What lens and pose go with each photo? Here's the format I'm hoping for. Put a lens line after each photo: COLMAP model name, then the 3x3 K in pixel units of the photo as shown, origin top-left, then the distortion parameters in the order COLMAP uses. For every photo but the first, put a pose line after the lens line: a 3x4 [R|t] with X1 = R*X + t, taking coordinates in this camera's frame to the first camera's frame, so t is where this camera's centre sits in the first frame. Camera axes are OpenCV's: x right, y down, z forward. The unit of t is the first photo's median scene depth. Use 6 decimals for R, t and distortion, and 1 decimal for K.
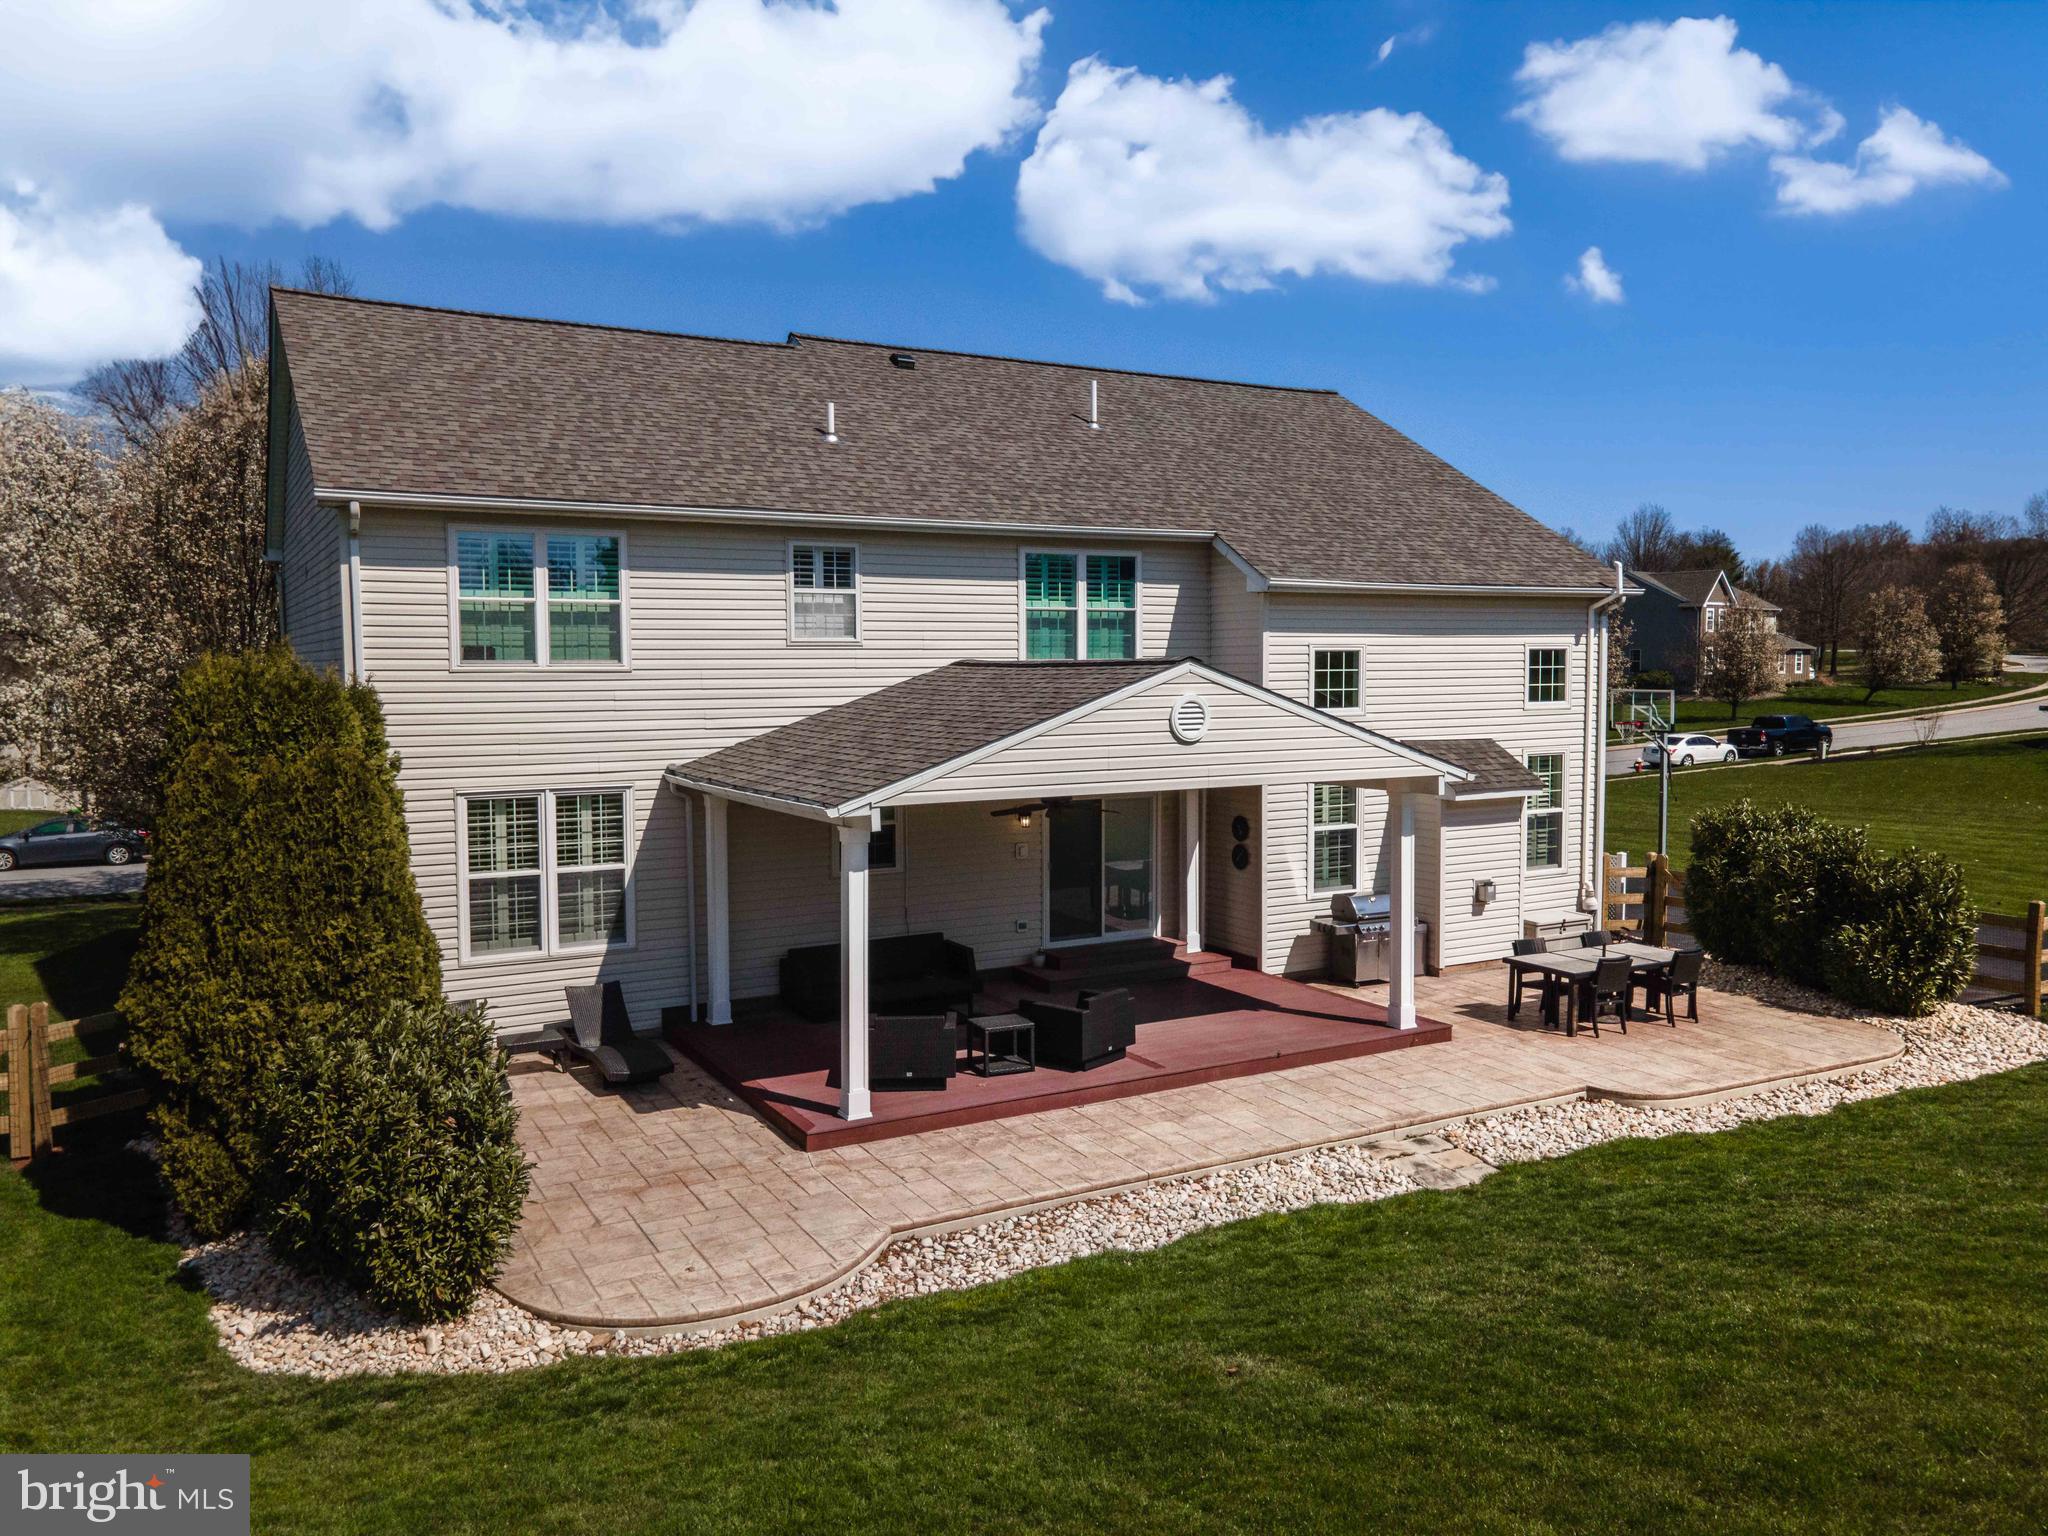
lens RADIAL K [[1500.1, 0, 1022.0], [0, 1500.1, 768.9], [0, 0, 1]] dist [0.021381, 0.031816]
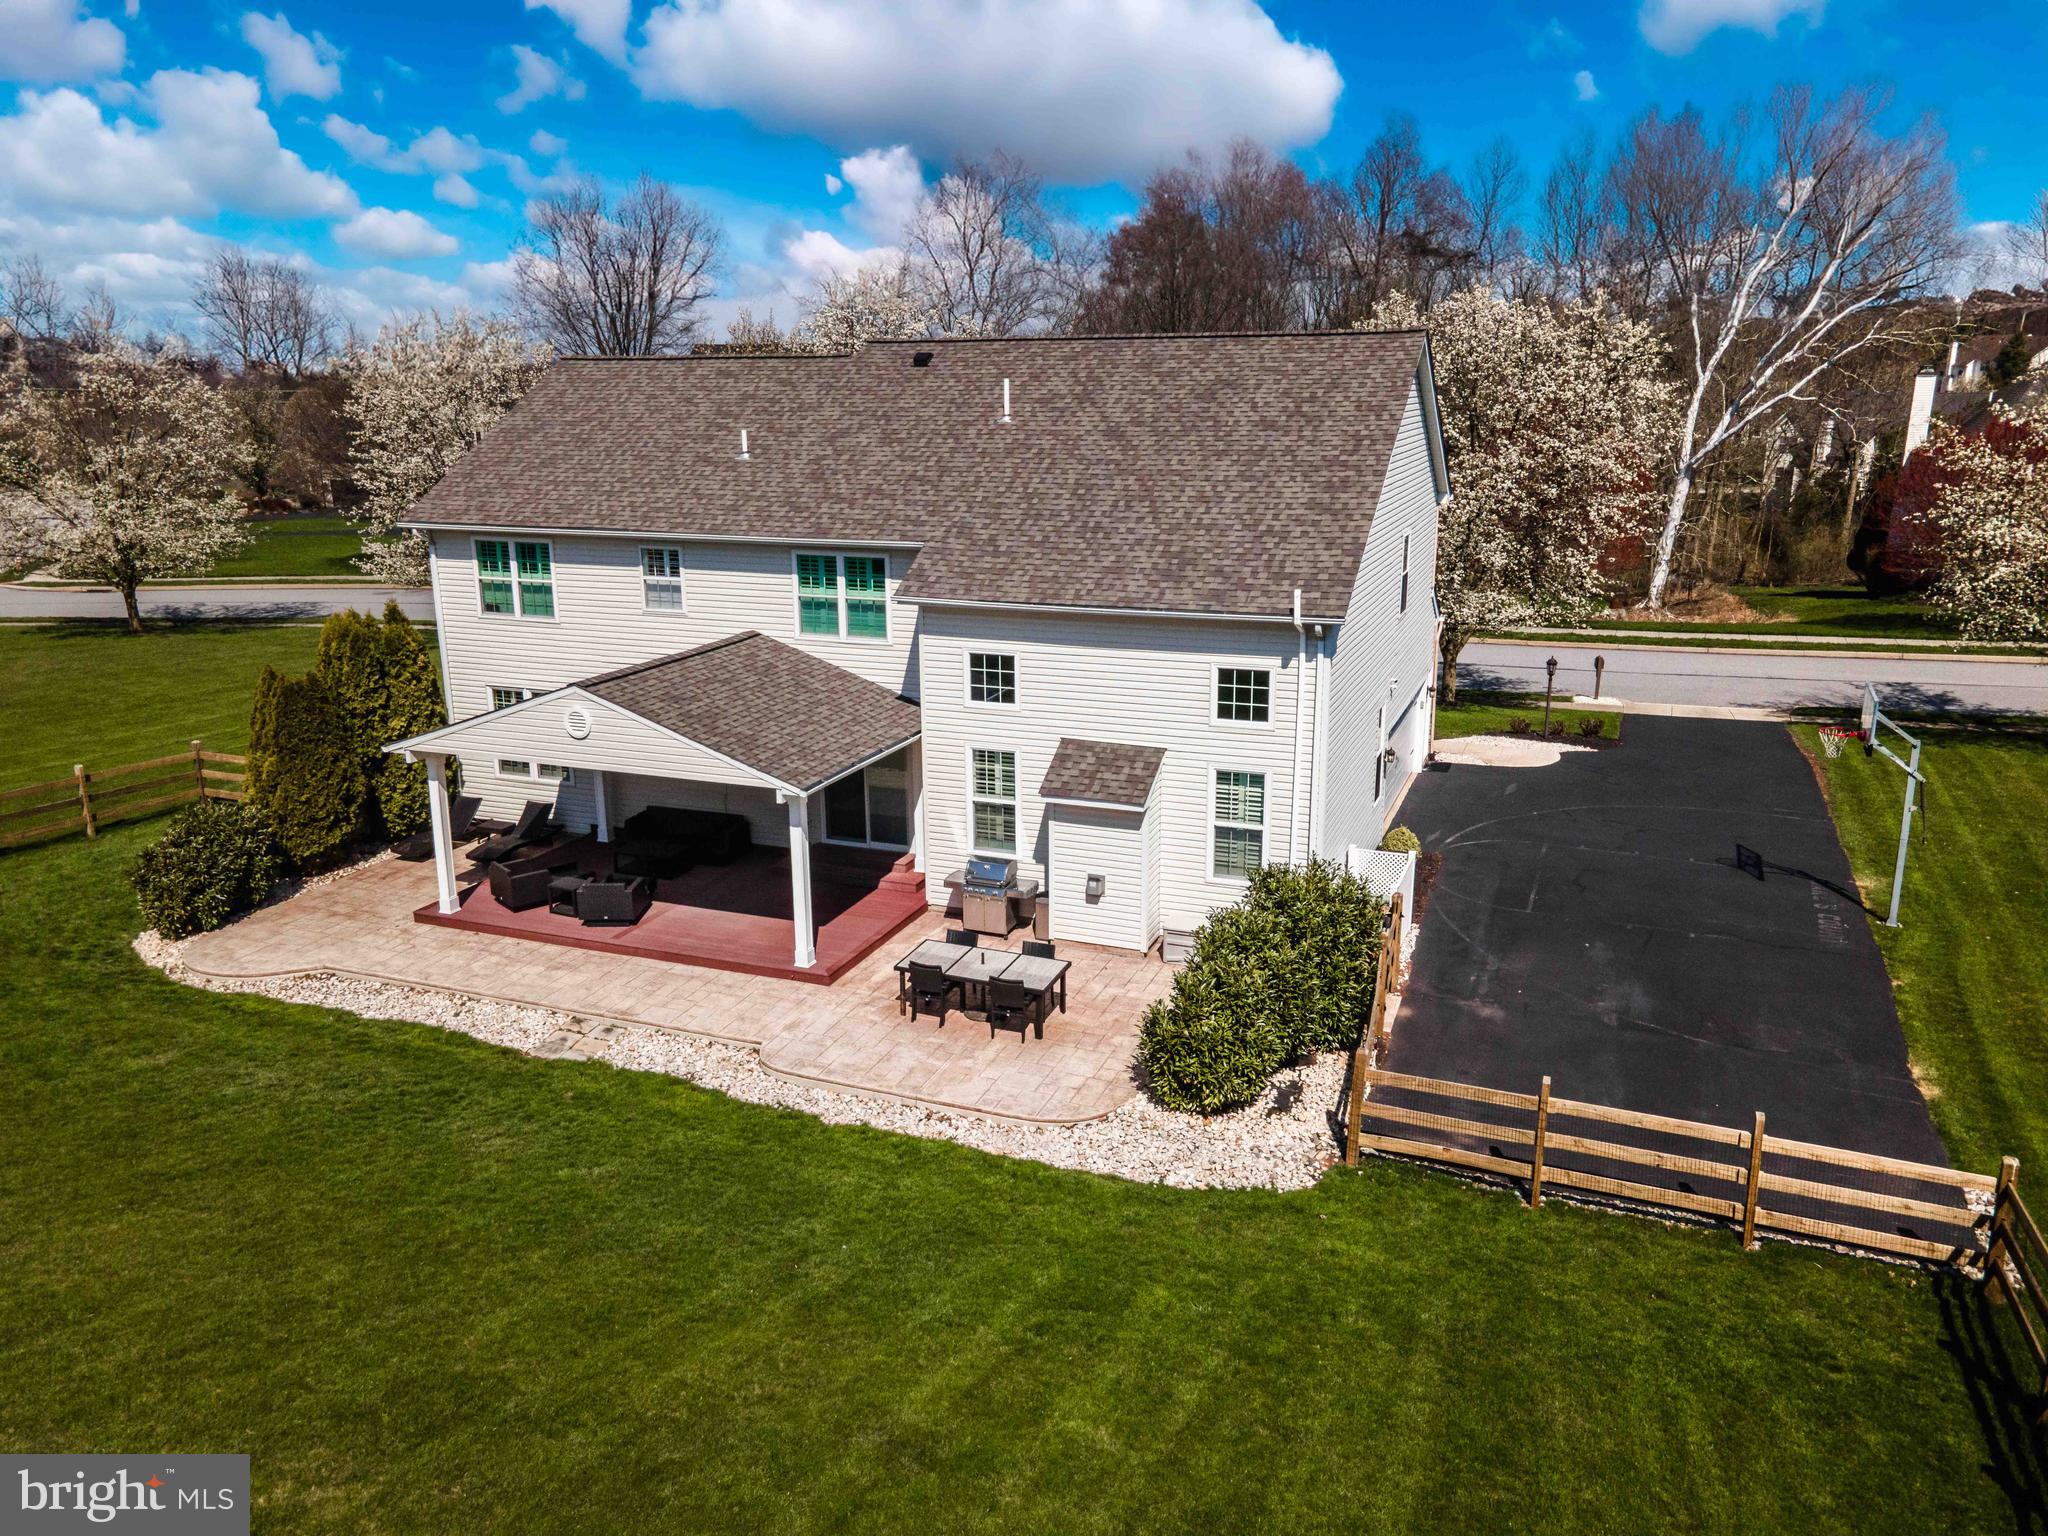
lens RADIAL K [[1500.1, 0, 1002.8], [0, 1500.1, 751.3], [0, 0, 1]] dist [0.021381, 0.031816]
pose [[0.628122, 0.192914, -0.753822, 1.344447], [-0.048919, 0.976653, 0.209178, -0.302200], [0.776576, -0.094513, 0.622895, 0.337336]]
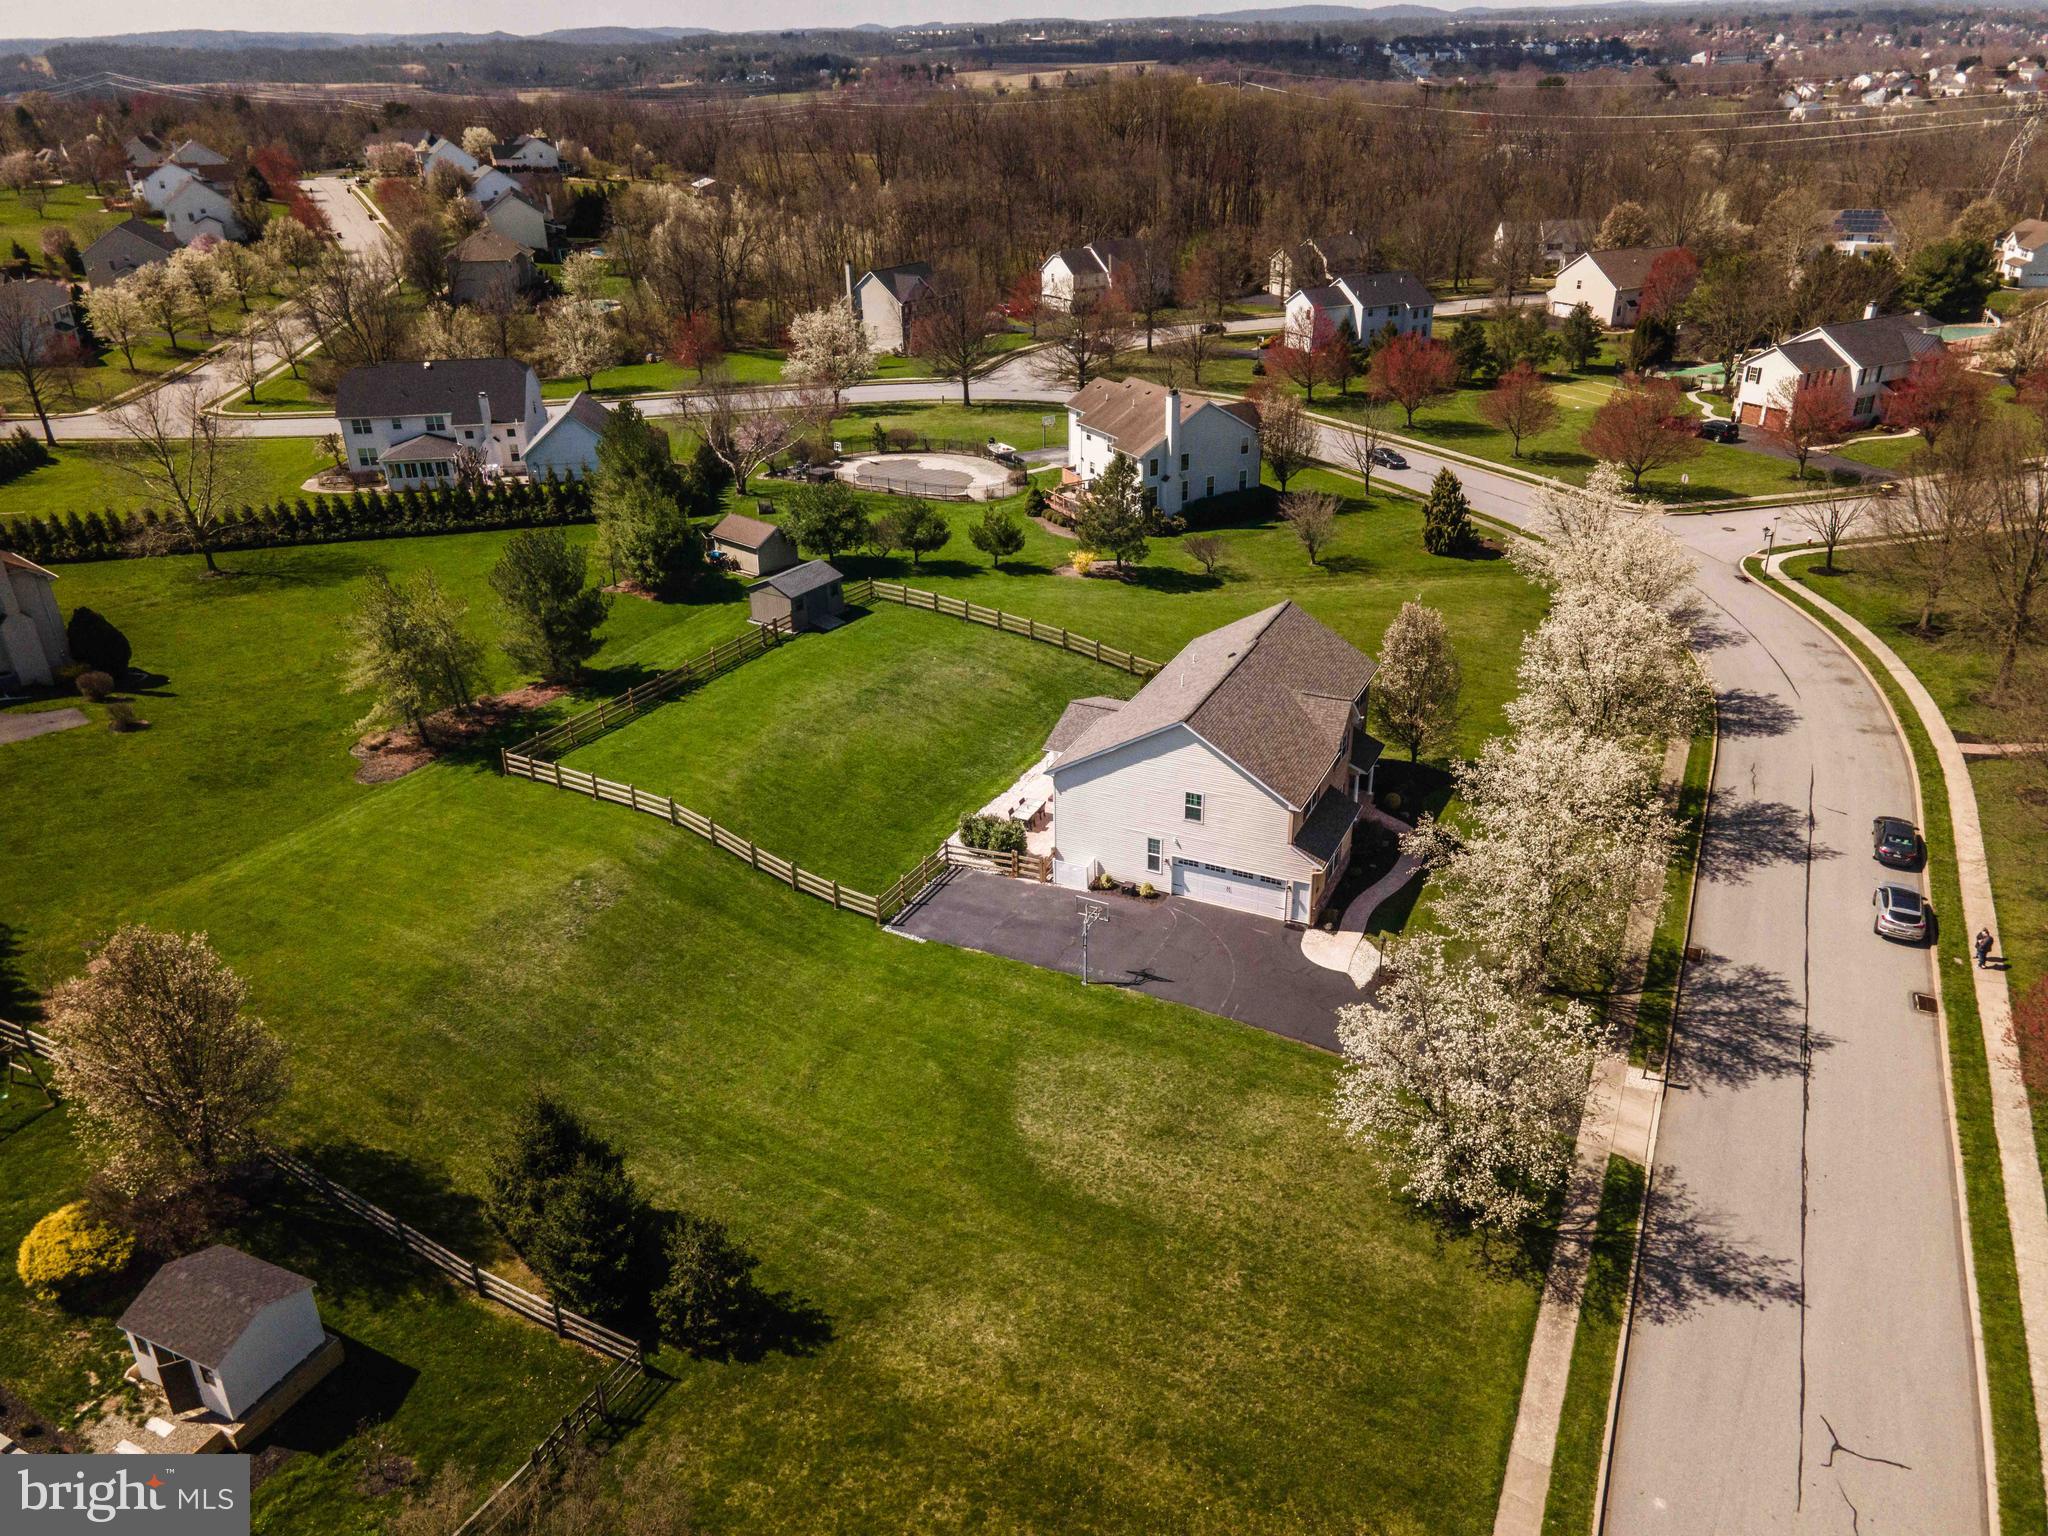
lens RADIAL K [[1500.1, 0, 1019.4], [0, 1500.1, 752.8], [0, 0, 1]] dist [0.021381, 0.031816]
pose [[-0.819970, 0.268073, -0.505753, 2.782316], [-0.011362, 0.875759, 0.482616, -2.297038], [0.572294, 0.401477, -0.715050, 4.379090]]
